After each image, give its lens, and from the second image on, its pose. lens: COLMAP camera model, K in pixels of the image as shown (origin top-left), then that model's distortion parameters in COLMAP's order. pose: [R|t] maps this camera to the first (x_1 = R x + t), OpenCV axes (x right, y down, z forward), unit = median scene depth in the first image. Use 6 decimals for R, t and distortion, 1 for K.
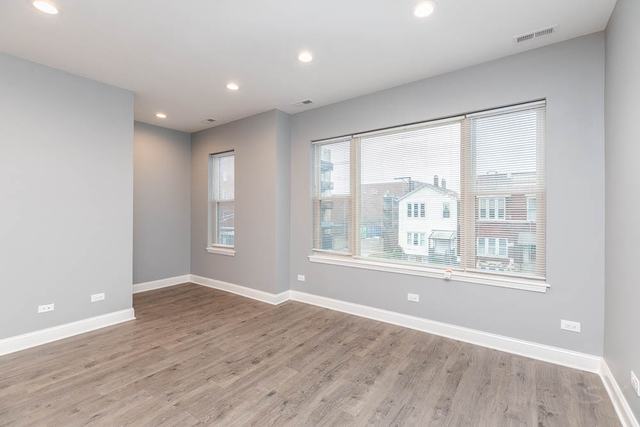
lens RADIAL K [[289.3, 0, 317.5], [0, 289.3, 213.0], [0, 0, 1]] dist [0.003329, -0.000638]
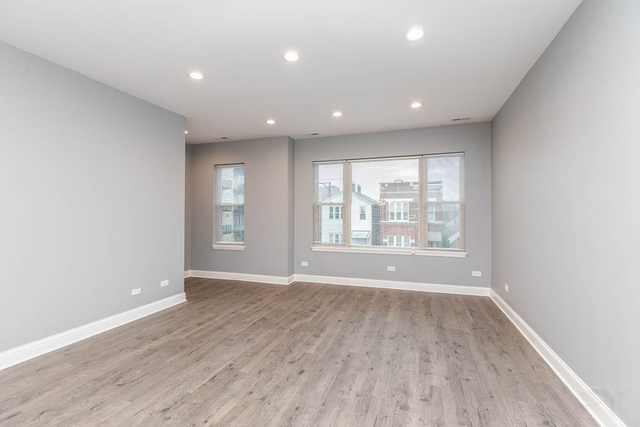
lens RADIAL K [[289.3, 0, 320.1], [0, 289.3, 217.1], [0, 0, 1]] dist [0.003329, -0.000638]
pose [[0.956714, -0.004783, 0.290990, -0.500756], [0.003547, 0.999982, 0.004776, 0.004551], [-0.291008, -0.003537, 0.956714, -0.389669]]
